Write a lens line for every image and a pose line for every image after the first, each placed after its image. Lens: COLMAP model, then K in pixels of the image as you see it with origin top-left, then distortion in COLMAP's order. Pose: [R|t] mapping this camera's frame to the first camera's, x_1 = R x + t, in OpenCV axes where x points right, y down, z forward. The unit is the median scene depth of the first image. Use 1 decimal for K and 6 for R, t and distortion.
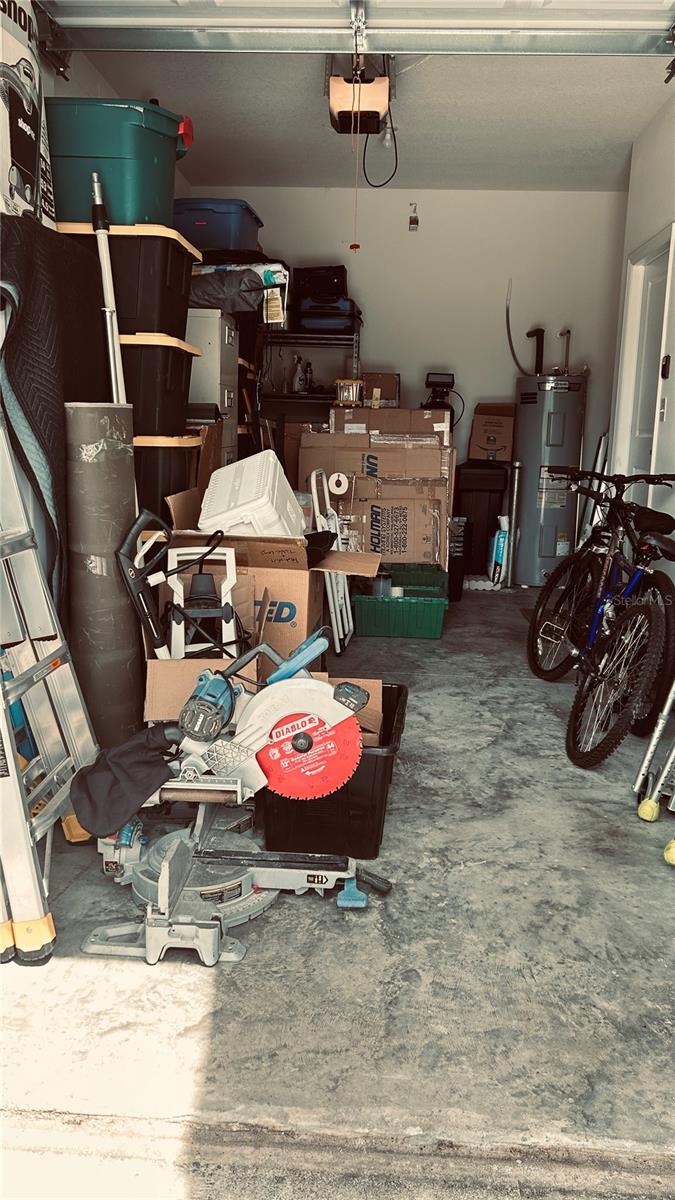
lens RADIAL K [[864.6, 0, 337.5], [0, 864.6, 600.0], [0, 0, 1]] dist [0.007966, -0.027646]
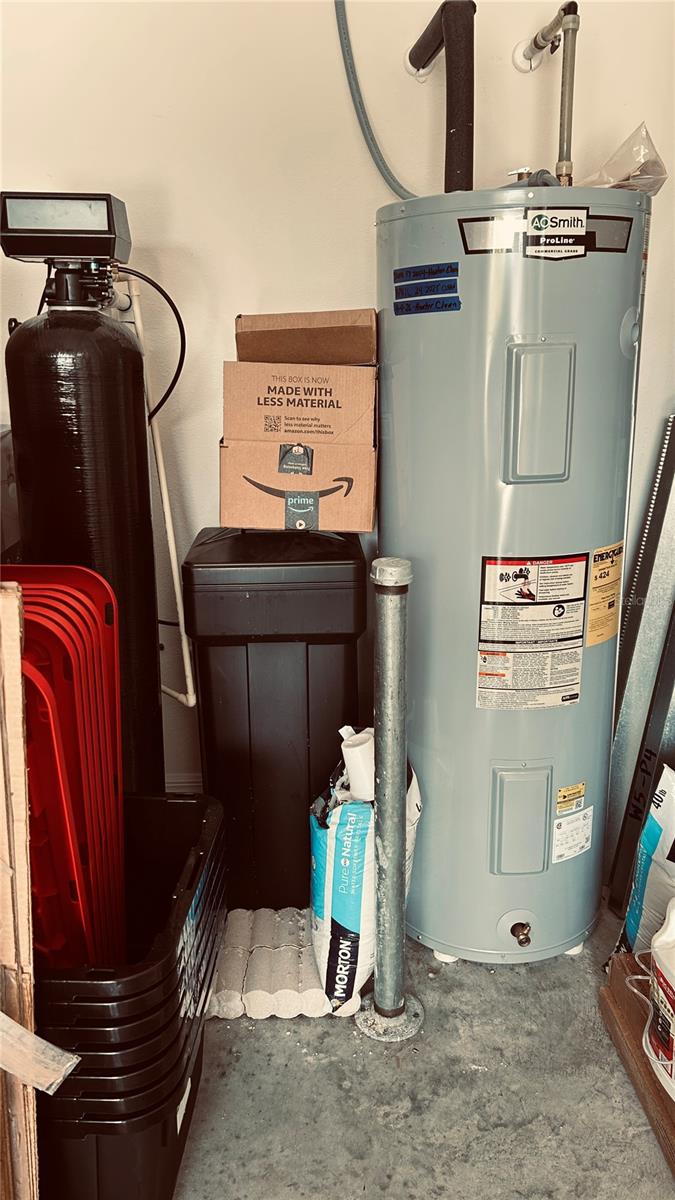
lens RADIAL K [[864.6, 0, 337.5], [0, 864.6, 600.0], [0, 0, 1]] dist [0.007966, -0.027646]
pose [[0.994676, -0.067665, 0.077724, 0.168077], [0.059823, 0.993275, 0.099130, -0.168103], [-0.083908, -0.093952, 0.992034, 0.736416]]
